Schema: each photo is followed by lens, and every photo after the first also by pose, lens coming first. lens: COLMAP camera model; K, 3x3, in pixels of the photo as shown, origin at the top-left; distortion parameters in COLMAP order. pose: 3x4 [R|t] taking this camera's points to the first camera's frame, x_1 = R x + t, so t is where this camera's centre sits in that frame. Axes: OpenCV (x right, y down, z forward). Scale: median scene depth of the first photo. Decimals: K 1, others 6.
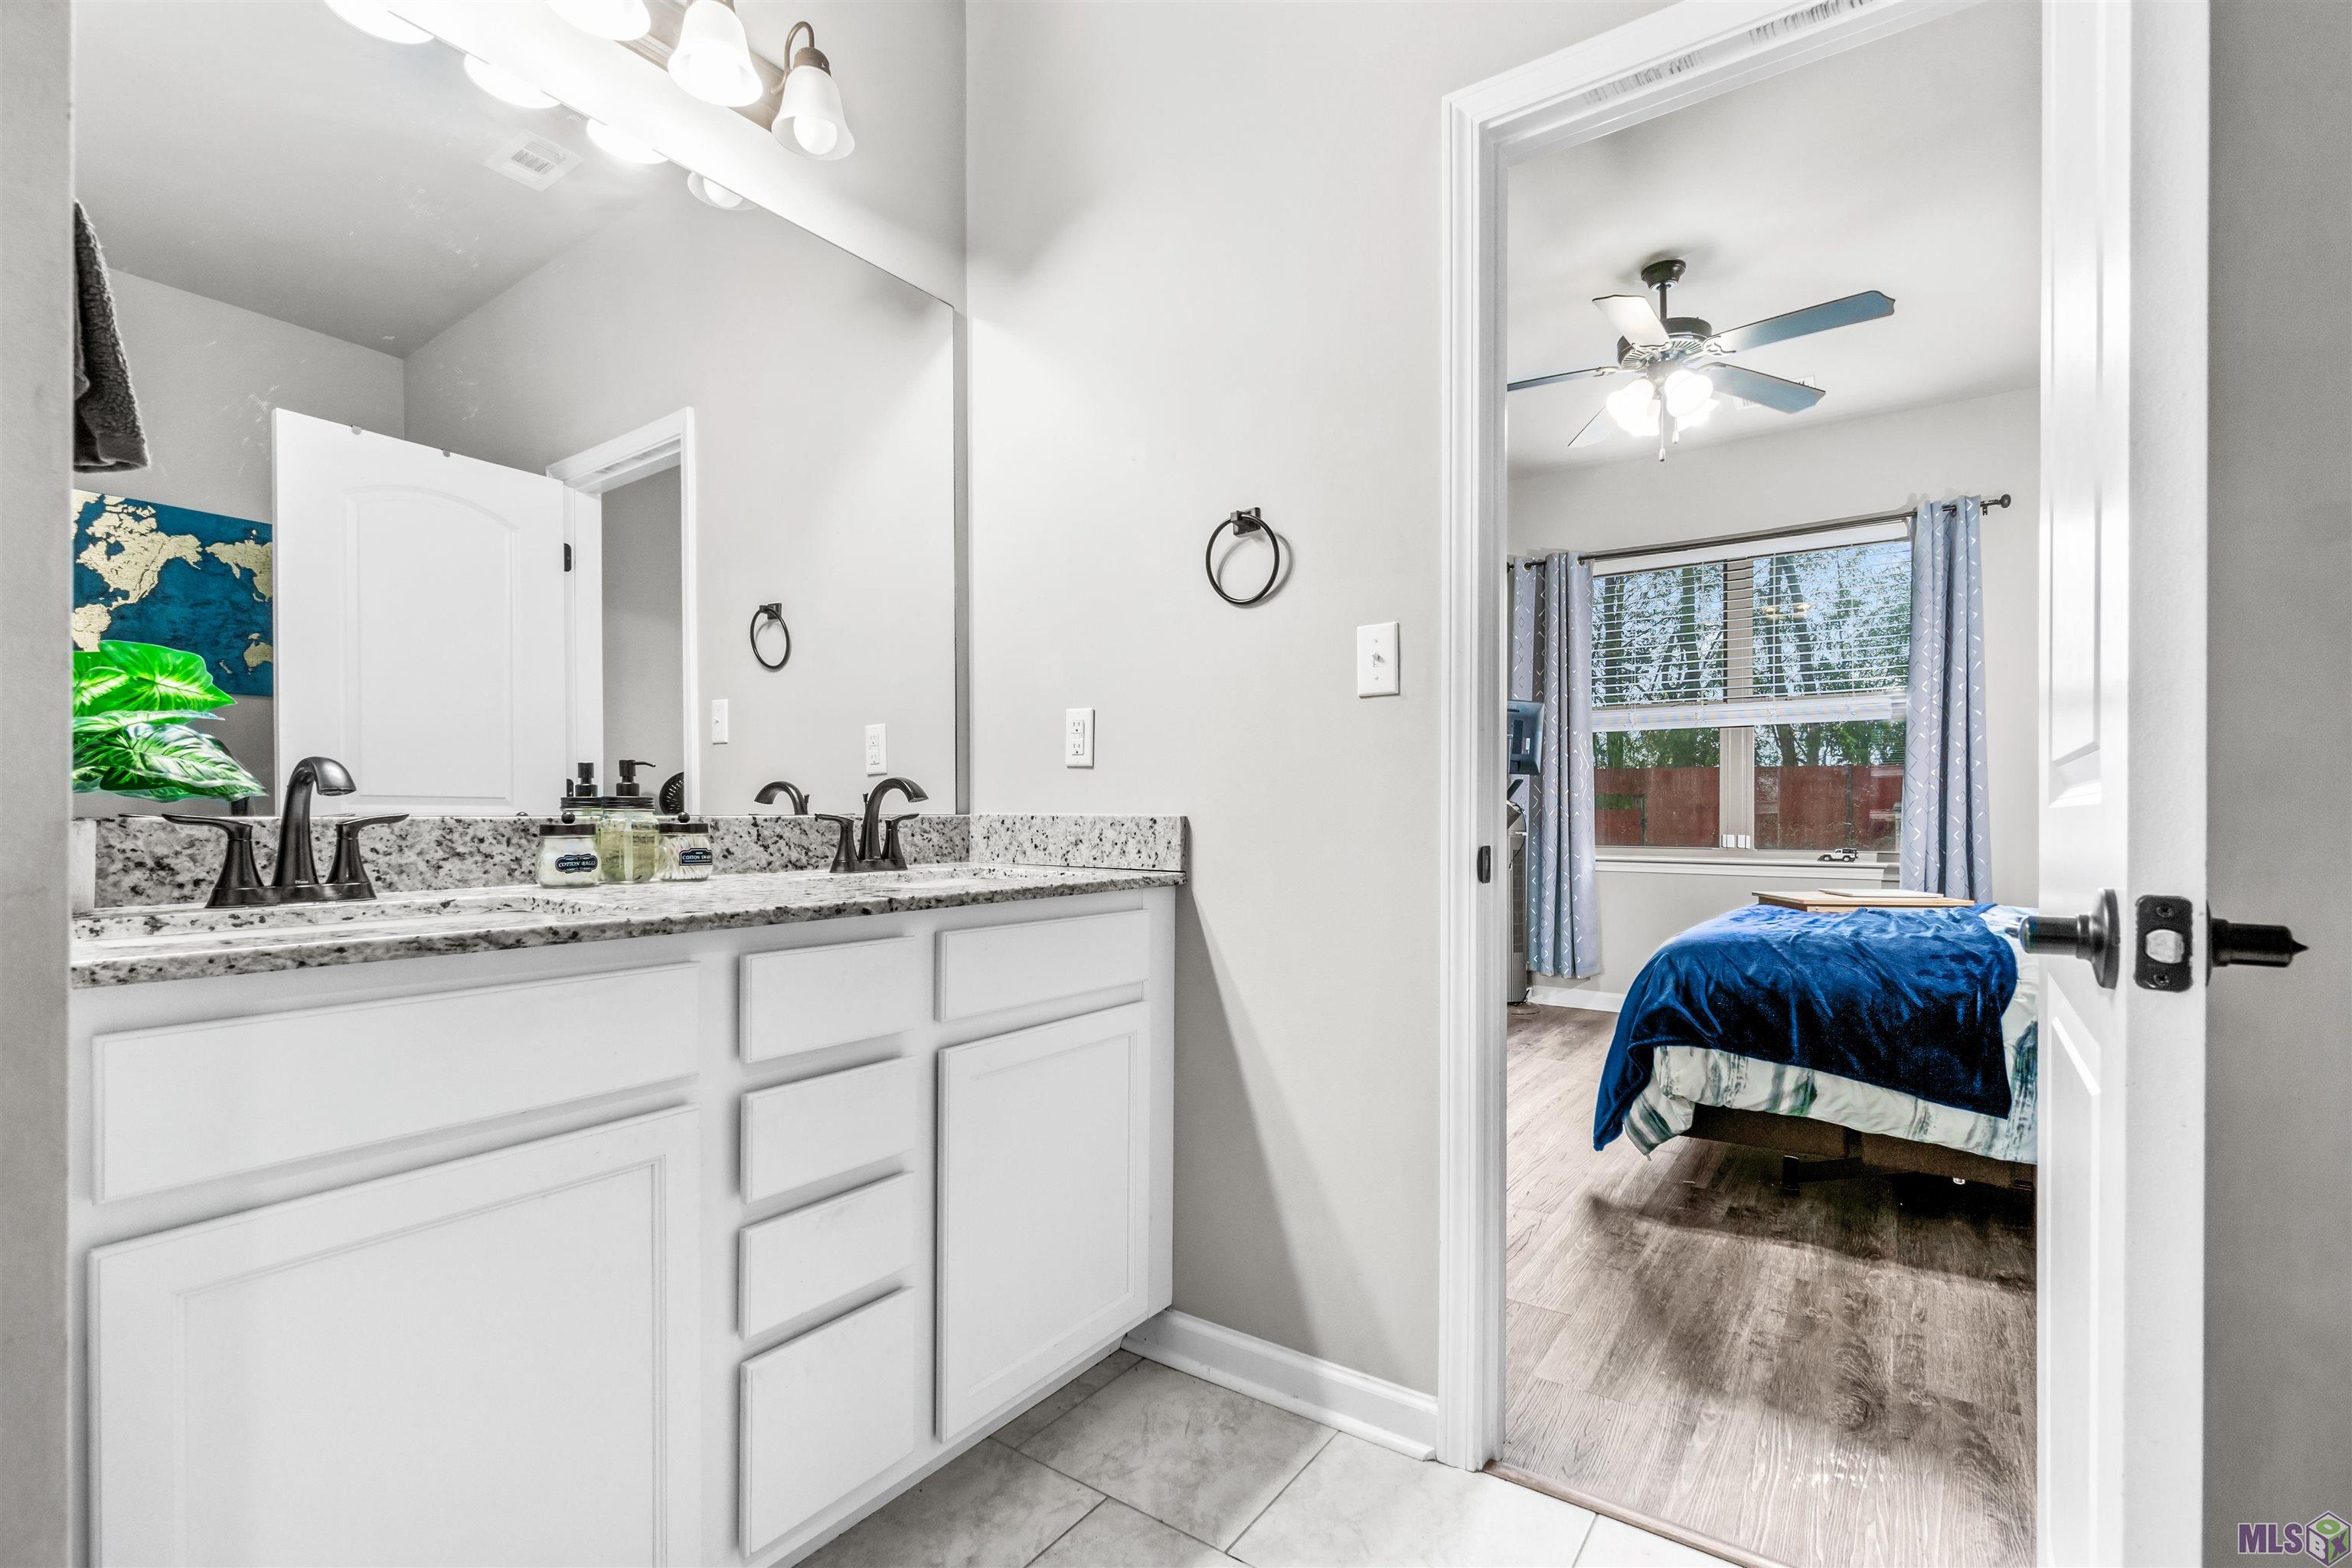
lens RADIAL K [[1059.4, 0, 1175.6], [0, 1059.4, 811.4], [0, 0, 1]] dist [0.000625, 0.000094]
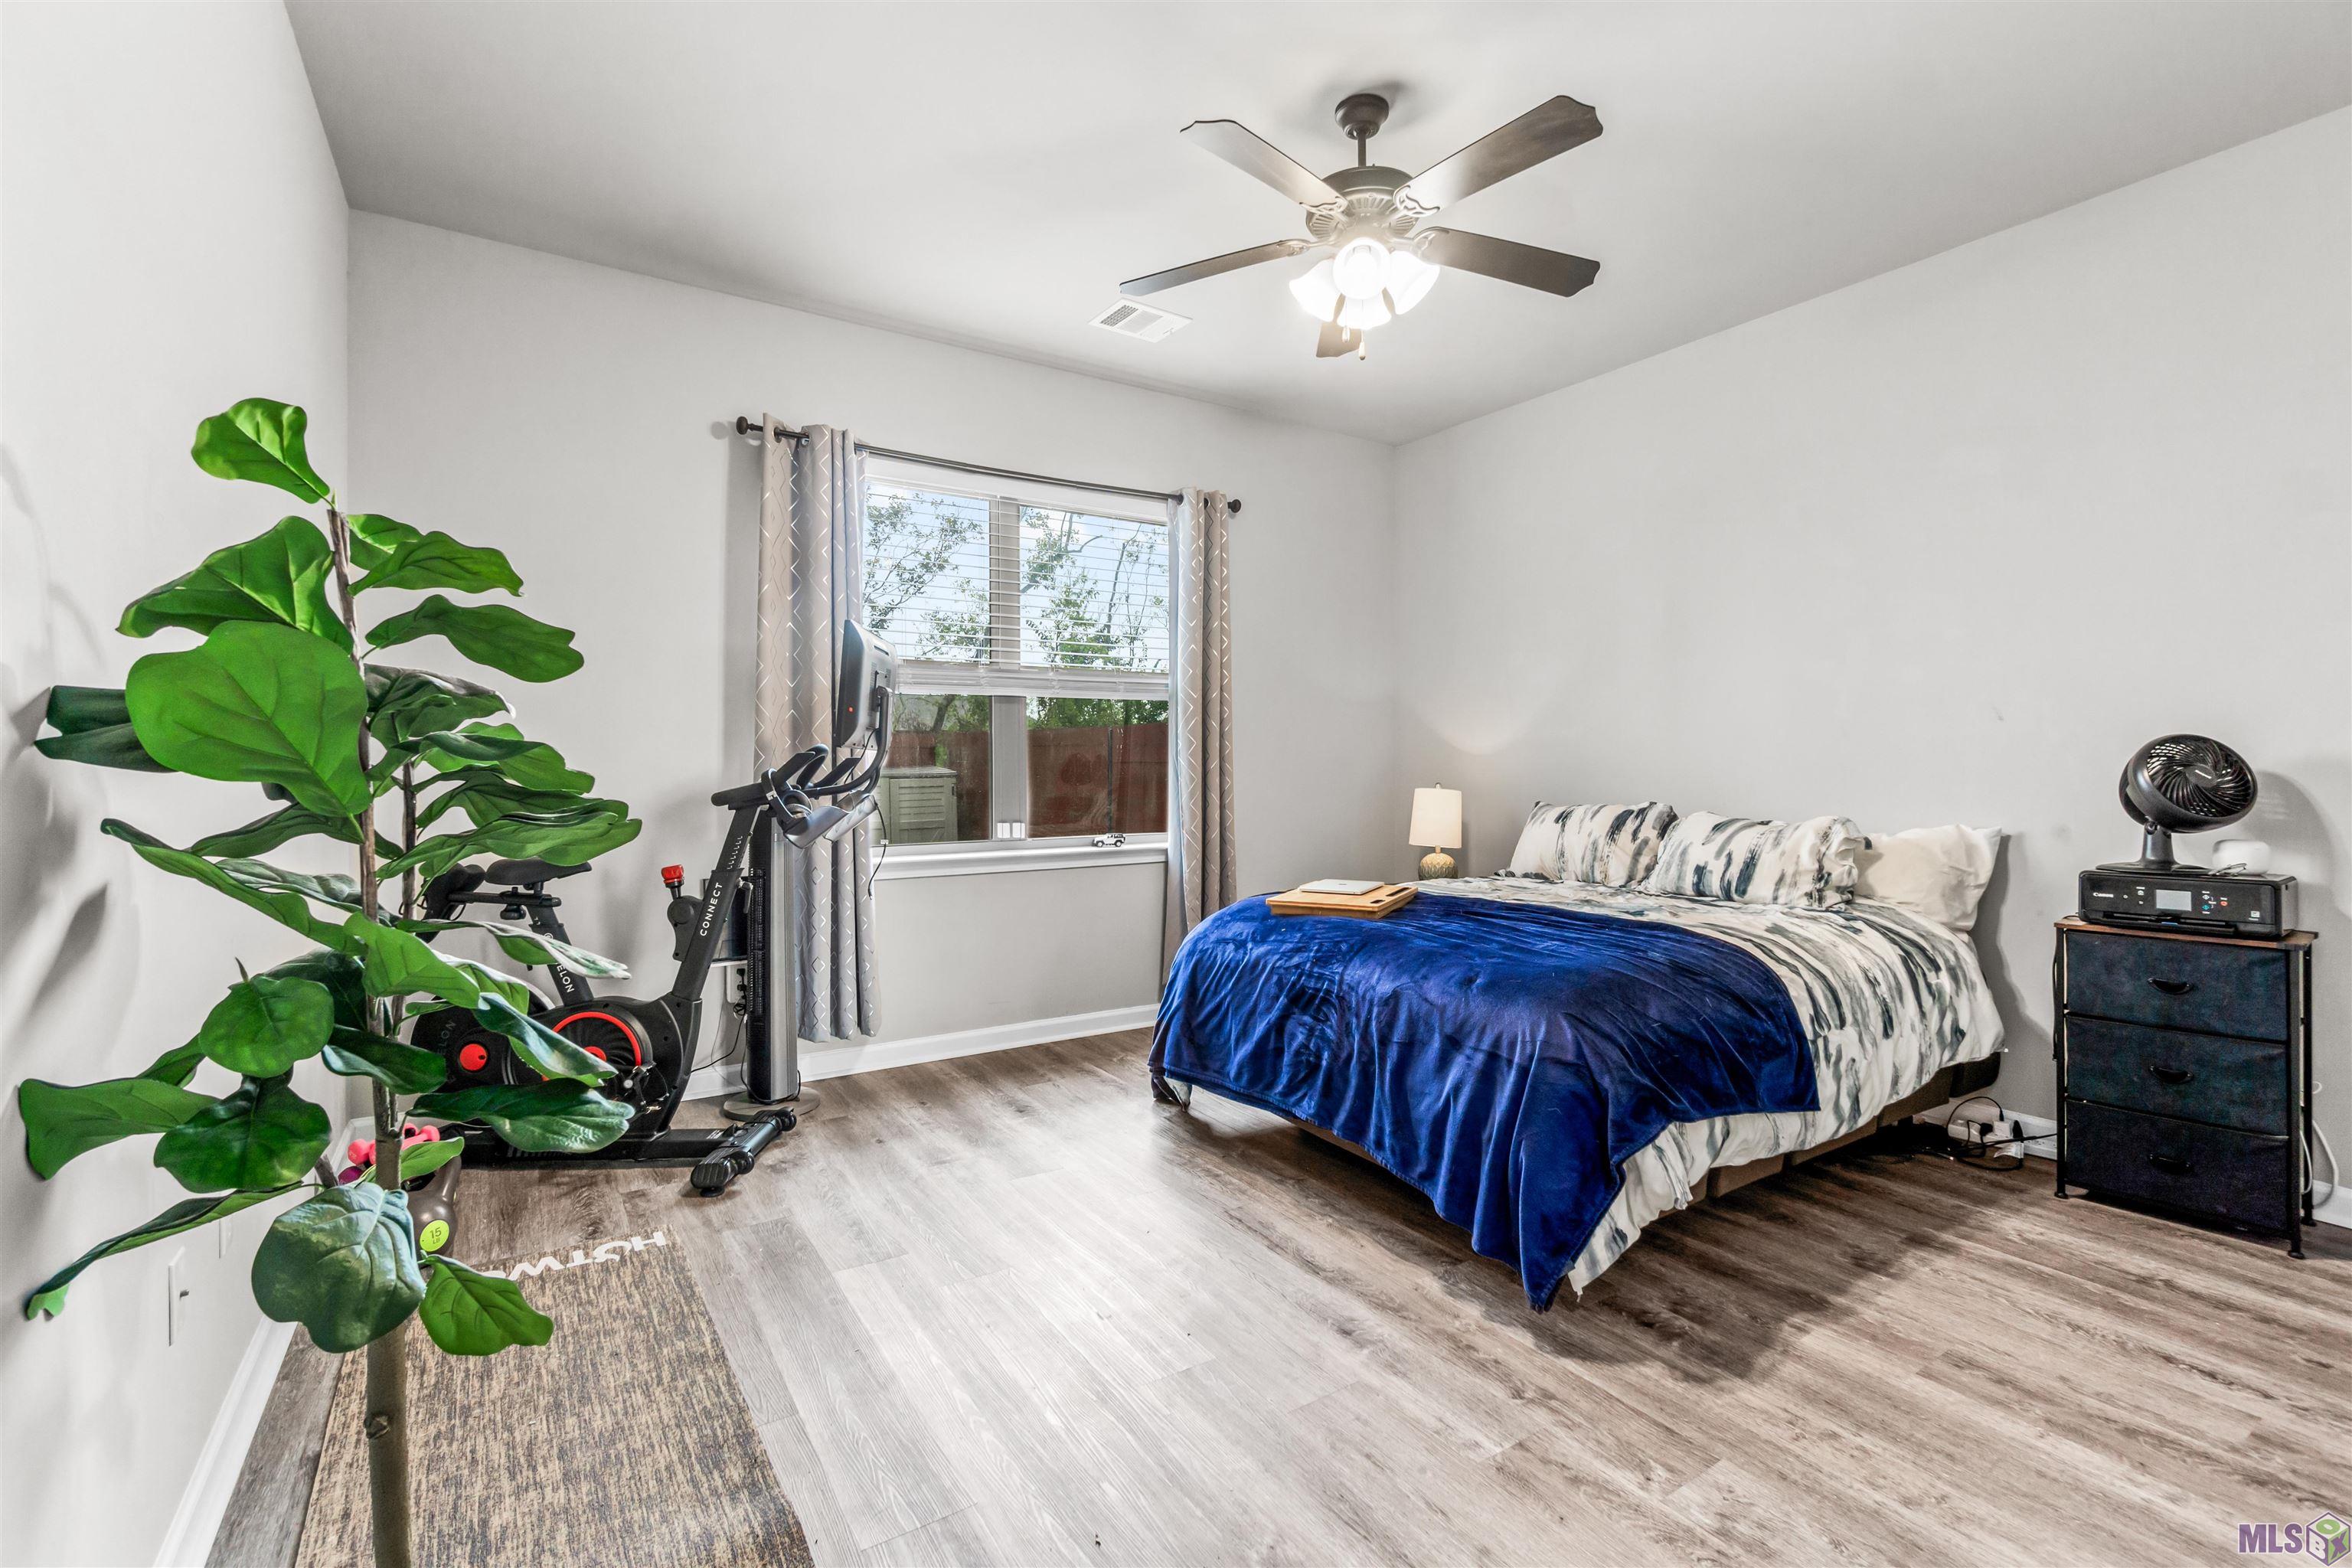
lens RADIAL K [[1042.4, 0, 1174.4], [0, 1042.4, 757.5], [0, 0, 1]] dist [0.002768, 0.000600]
pose [[0.373669, 0.001787, 0.927560, -0.381403], [0.004808, 0.999981, -0.003864, -0.052913], [-0.927550, 0.005904, 0.373653, 1.103598]]
